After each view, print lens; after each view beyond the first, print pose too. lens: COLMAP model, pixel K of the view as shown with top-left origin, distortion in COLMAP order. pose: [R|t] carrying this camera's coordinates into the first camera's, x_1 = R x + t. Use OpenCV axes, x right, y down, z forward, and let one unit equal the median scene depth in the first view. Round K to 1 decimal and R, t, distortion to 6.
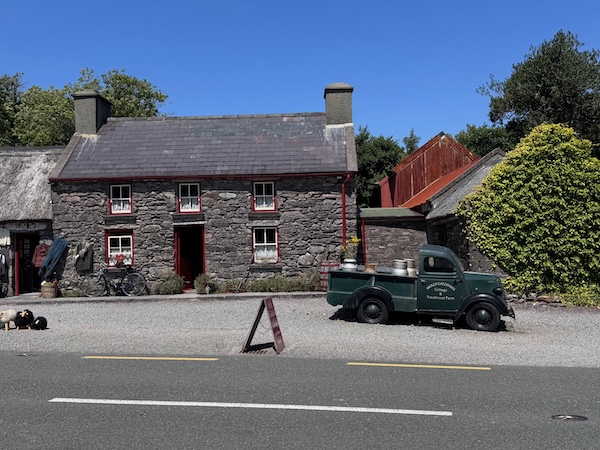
lens RADIAL K [[606.9, 0, 301.0], [0, 606.9, 224.4], [0, 0, 1]] dist [0.130779, 0.000000]
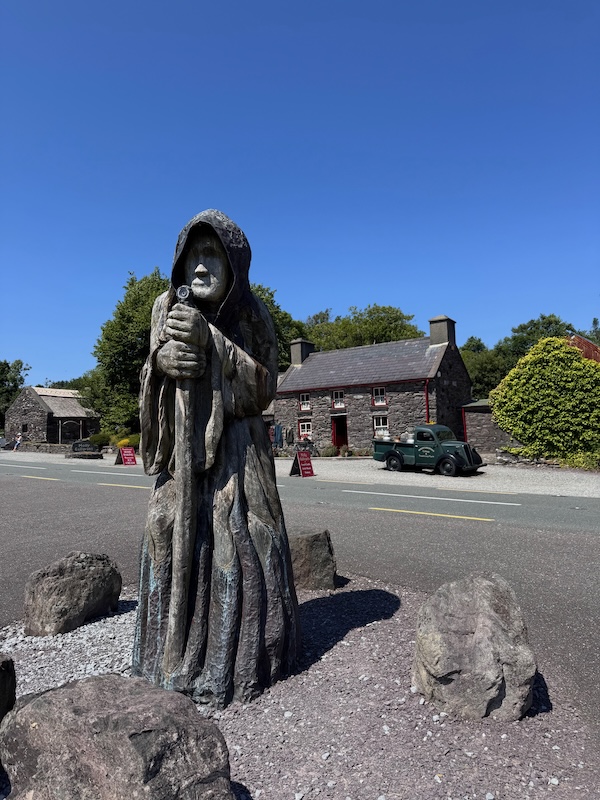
lens RADIAL K [[558.7, 0, 299.8], [0, 558.7, 396.1], [0, 0, 1]] dist [0.061016, 0.000880]
pose [[0.840846, -0.044991, -0.539401, 0.558022], [0.029162, 0.998858, -0.037855, 0.002337], [0.540488, 0.016101, 0.841197, -0.348765]]
